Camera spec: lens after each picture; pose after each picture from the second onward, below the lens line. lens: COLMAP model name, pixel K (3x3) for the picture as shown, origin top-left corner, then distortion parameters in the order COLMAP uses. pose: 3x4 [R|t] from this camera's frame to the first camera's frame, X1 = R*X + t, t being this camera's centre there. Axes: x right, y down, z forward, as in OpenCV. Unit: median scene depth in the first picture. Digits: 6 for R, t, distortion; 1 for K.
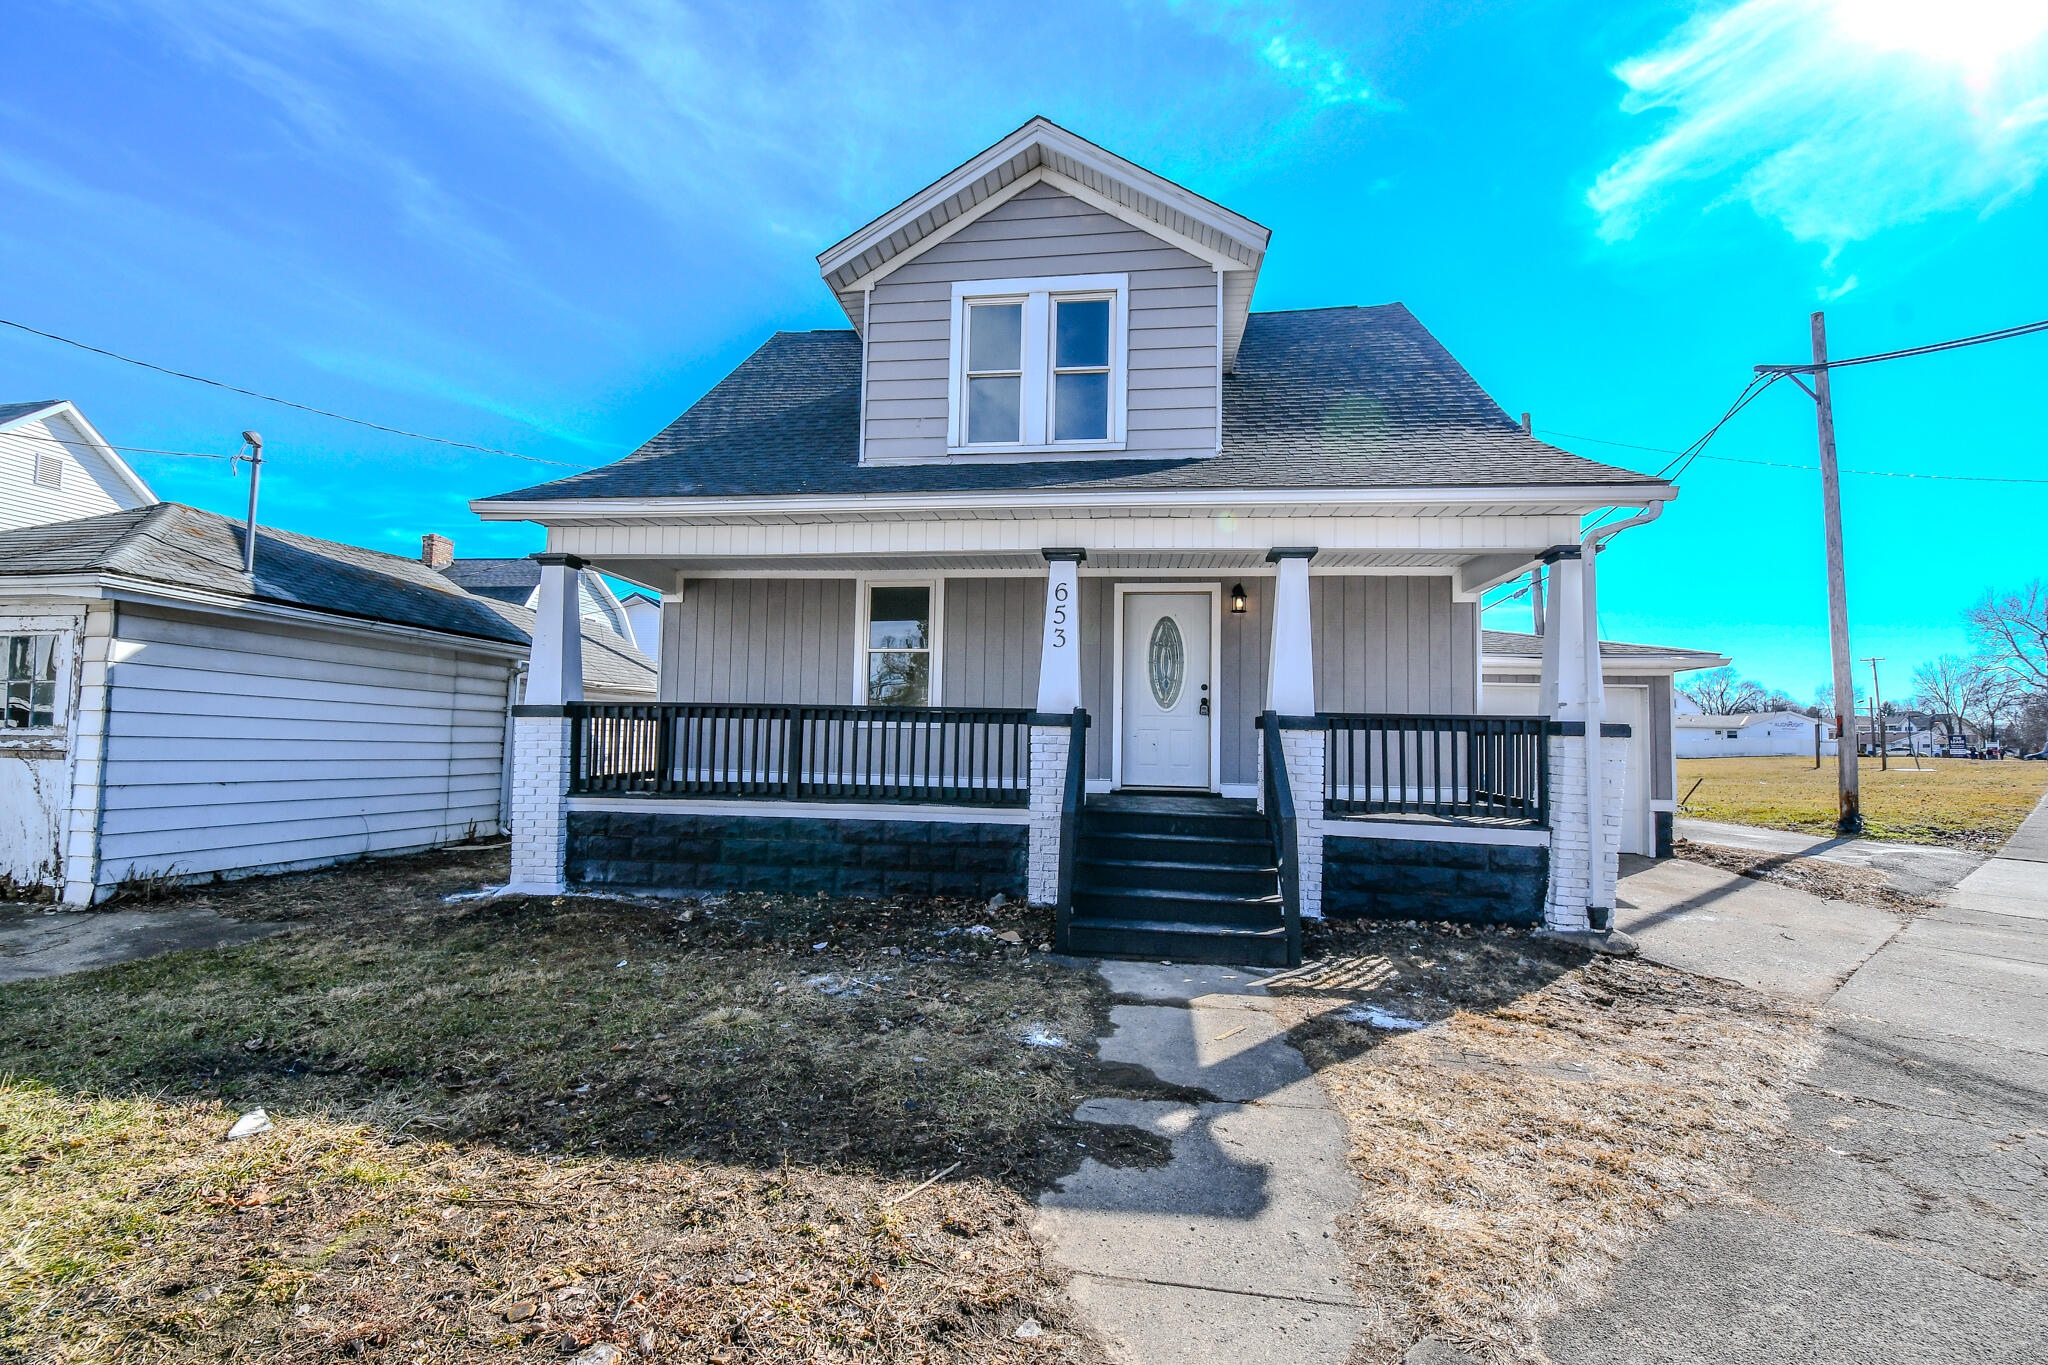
lens RADIAL K [[909.9, 0, 1023.9], [0, 909.9, 689.4], [0, 0, 1]] dist [0.003260, -0.015650]
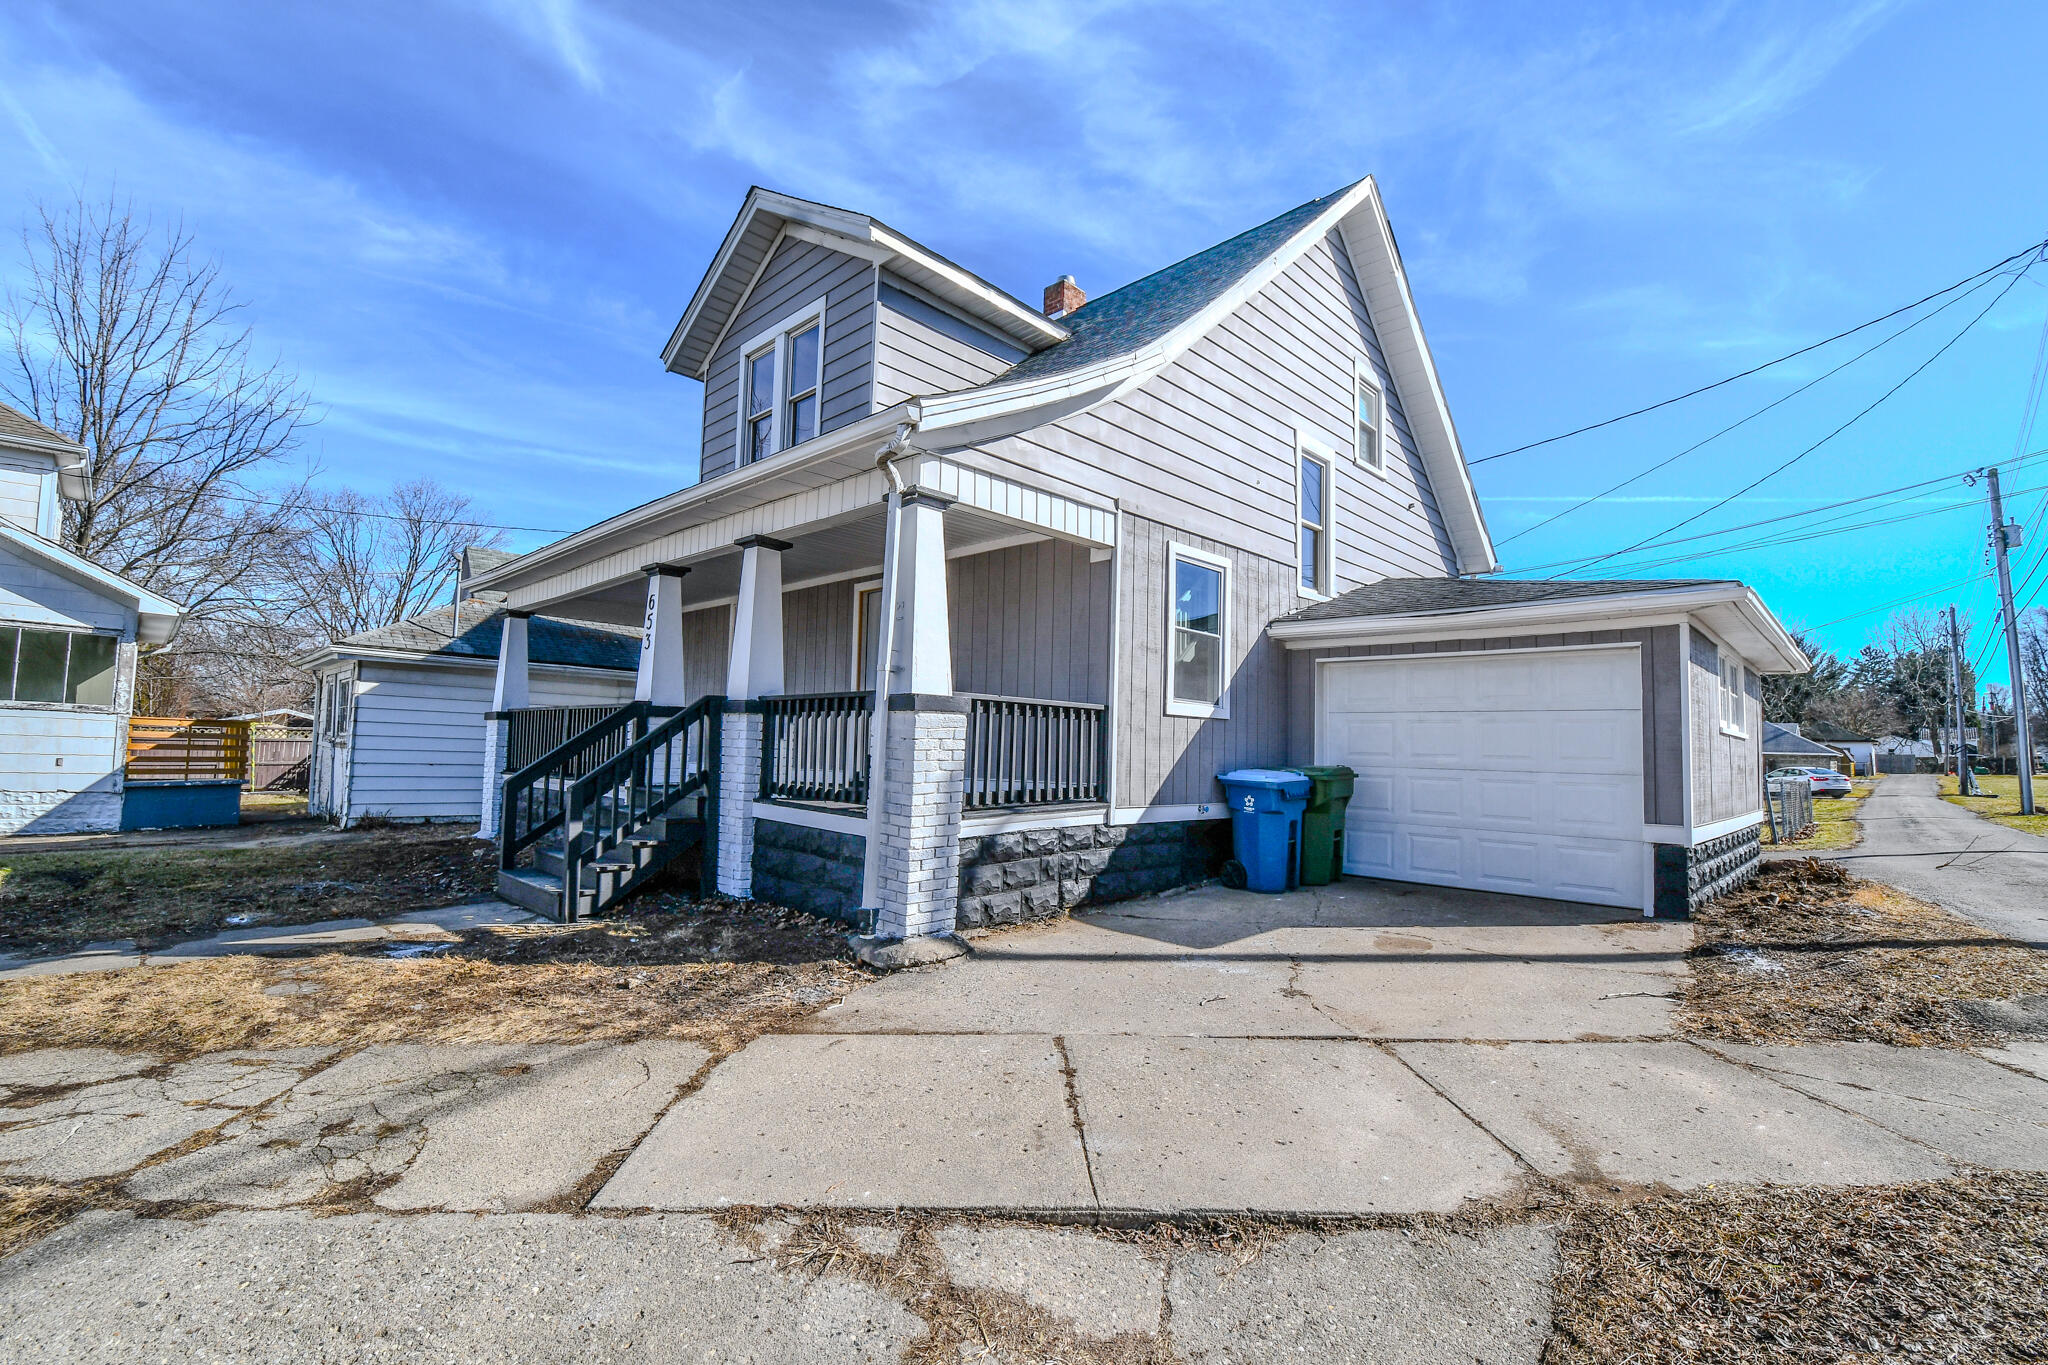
lens RADIAL K [[862.8, 0, 1024.0], [0, 862.8, 682.5], [0, 0, 1]] dist [0.000724, -0.012500]
pose [[0.804302, -0.048679, -0.592223, 0.947973], [0.026883, 0.998599, -0.045571, 0.053482], [0.593612, 0.020732, 0.804484, 0.357329]]
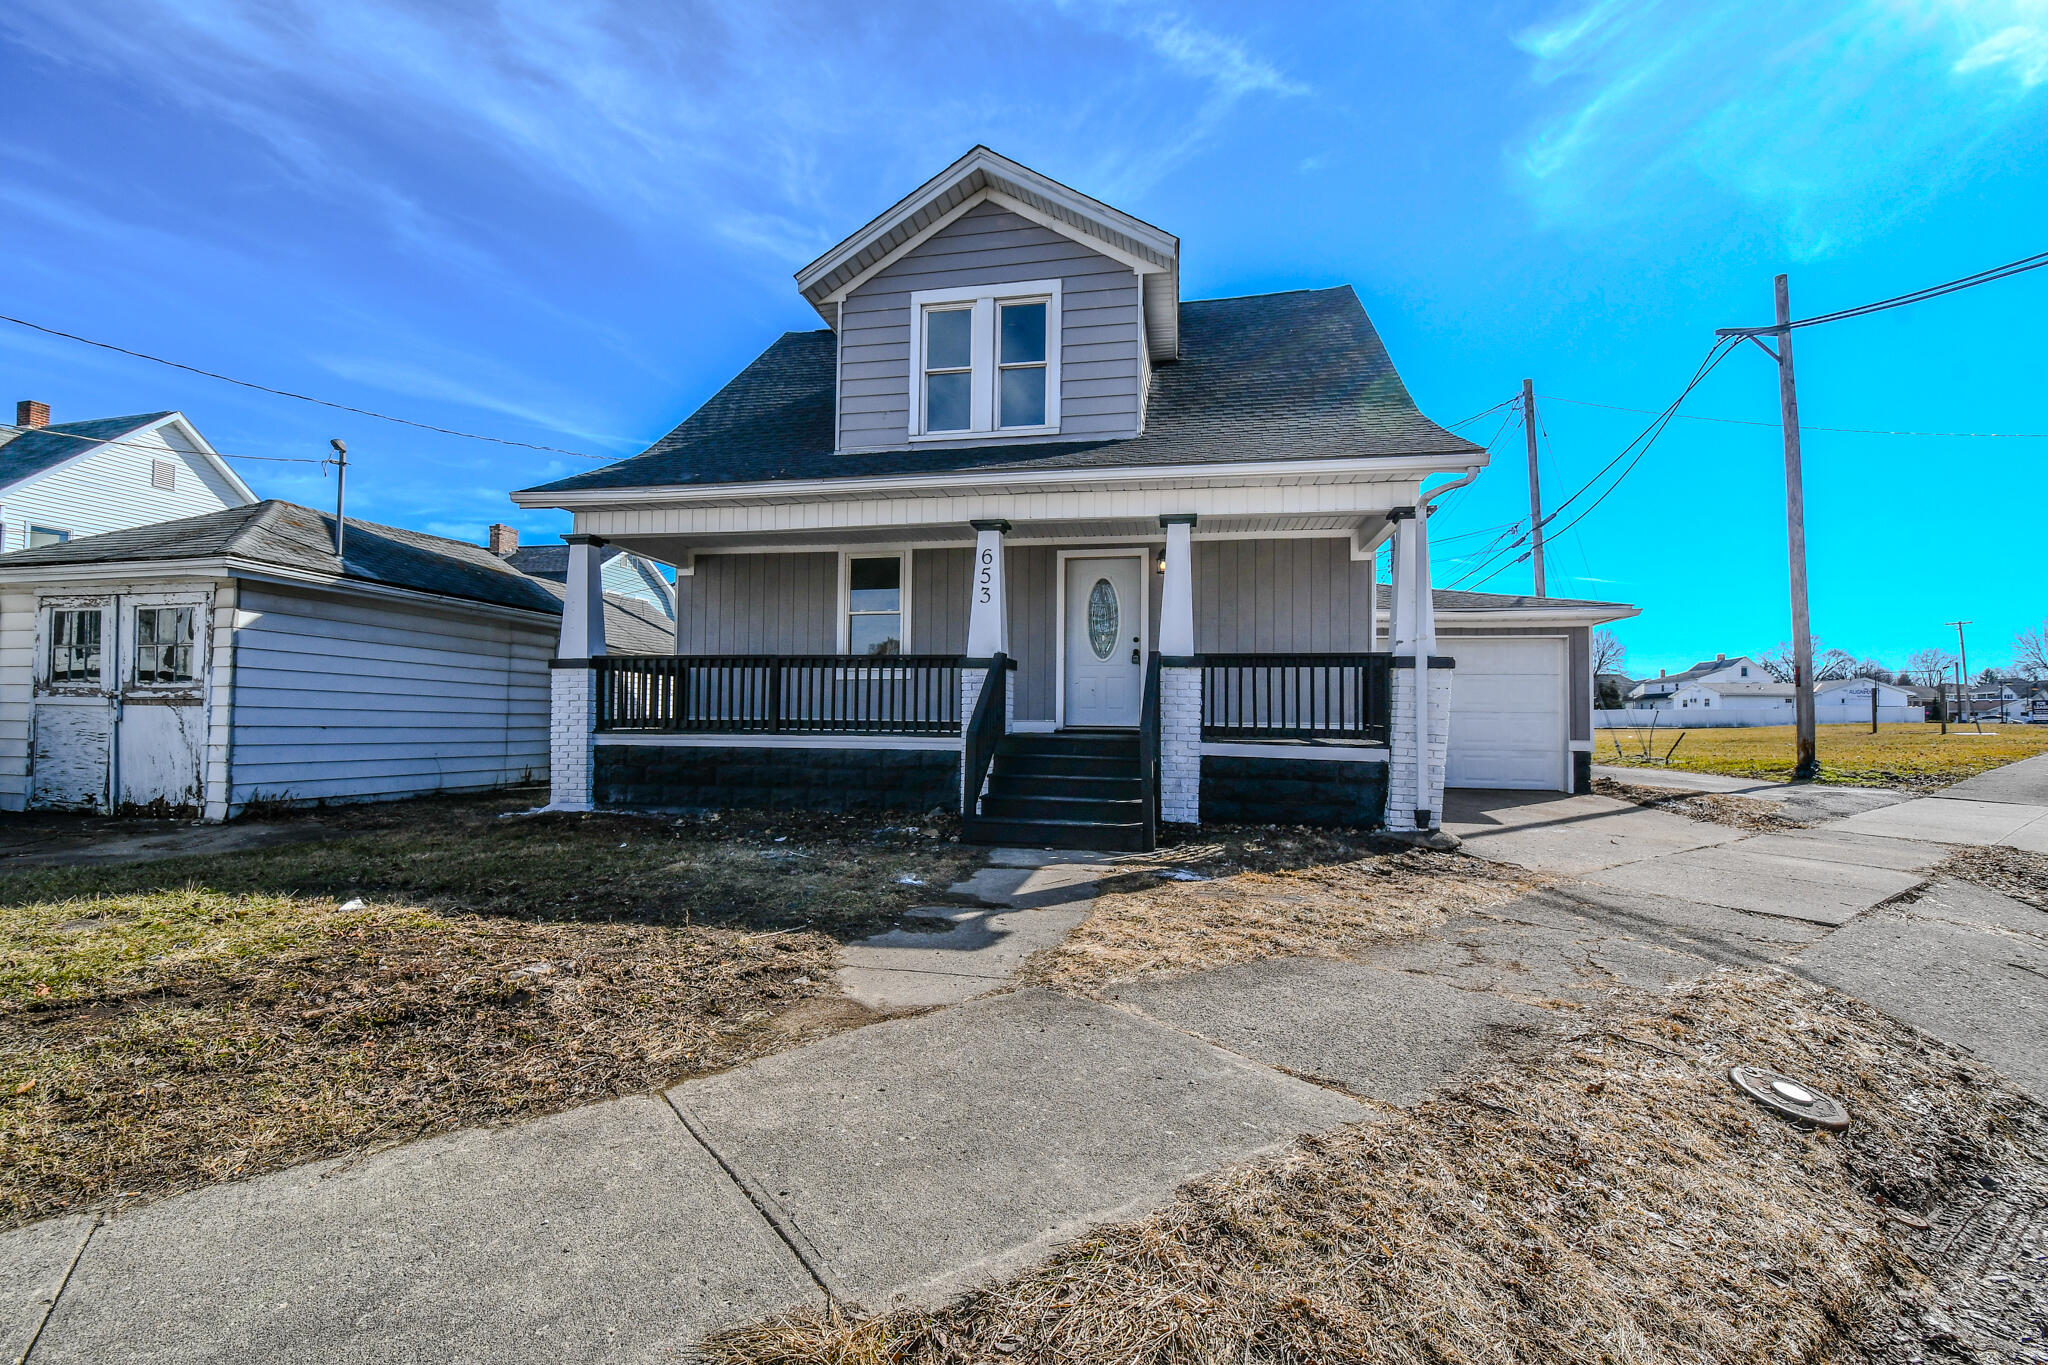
lens RADIAL K [[909.9, 0, 1023.9], [0, 909.9, 689.4], [0, 0, 1]] dist [0.003260, -0.015650]
pose [[0.997992, -0.011773, -0.062235, 0.143166], [0.013197, 0.999659, 0.022516, 0.036455], [0.061949, -0.023292, 0.997808, -0.173083]]
